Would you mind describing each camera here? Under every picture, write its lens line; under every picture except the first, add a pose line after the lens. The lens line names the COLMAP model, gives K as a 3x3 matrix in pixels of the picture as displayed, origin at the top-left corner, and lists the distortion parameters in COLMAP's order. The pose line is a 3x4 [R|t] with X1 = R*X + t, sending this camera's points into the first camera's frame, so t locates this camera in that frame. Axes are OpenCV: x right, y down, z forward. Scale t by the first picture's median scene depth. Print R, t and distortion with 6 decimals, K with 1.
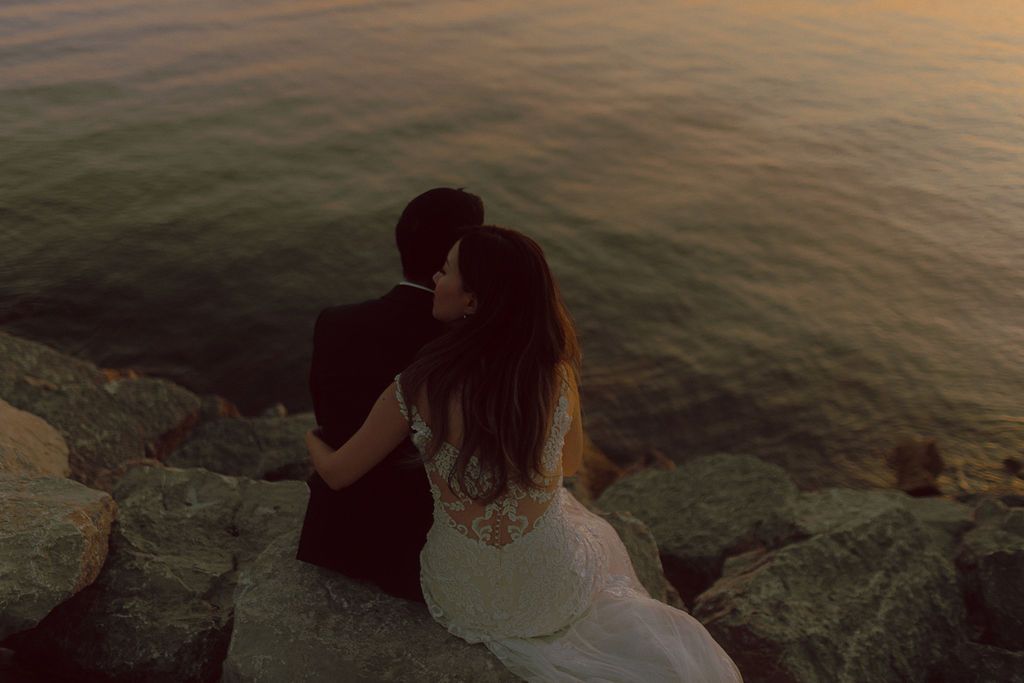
lens RADIAL K [[966.7, 0, 511.7], [0, 966.7, 344.1], [0, 0, 1]] dist [0.002329, 0.000000]
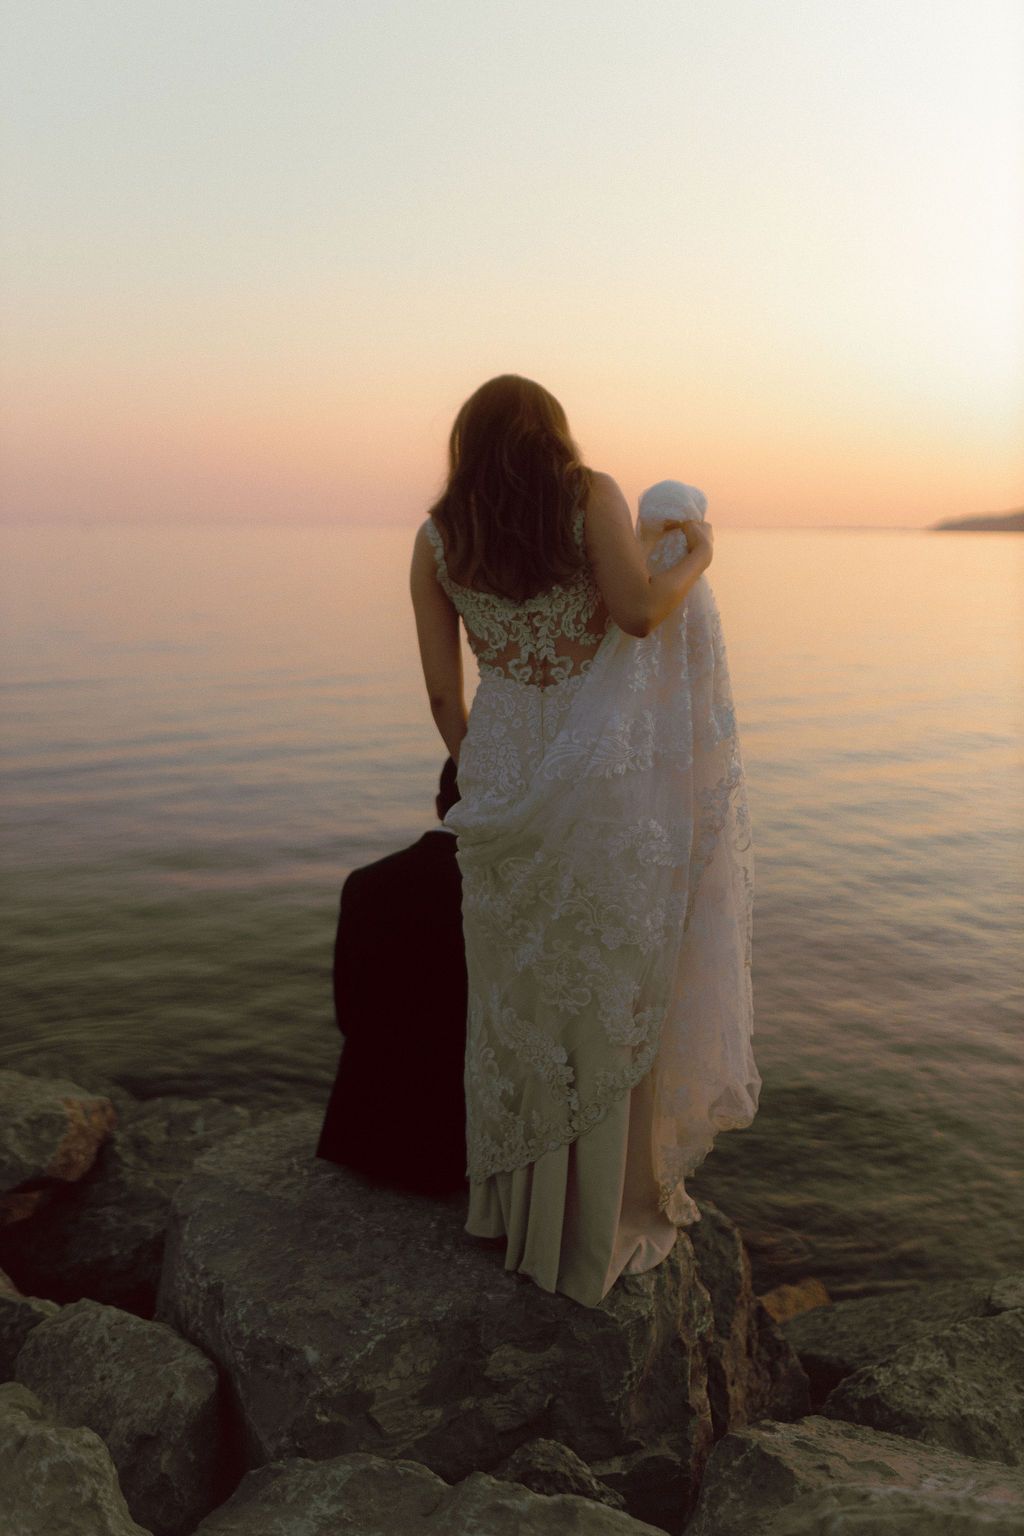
lens RADIAL K [[1450.1, 0, 512.8], [0, 1450.1, 764.4], [0, 0, 1]] dist [0.002329, 0.000000]
pose [[0.971842, 0.016378, -0.235063, 0.226760], [-0.094383, 0.941115, -0.324645, 0.227469], [0.215904, 0.337690, 0.916161, -0.229080]]
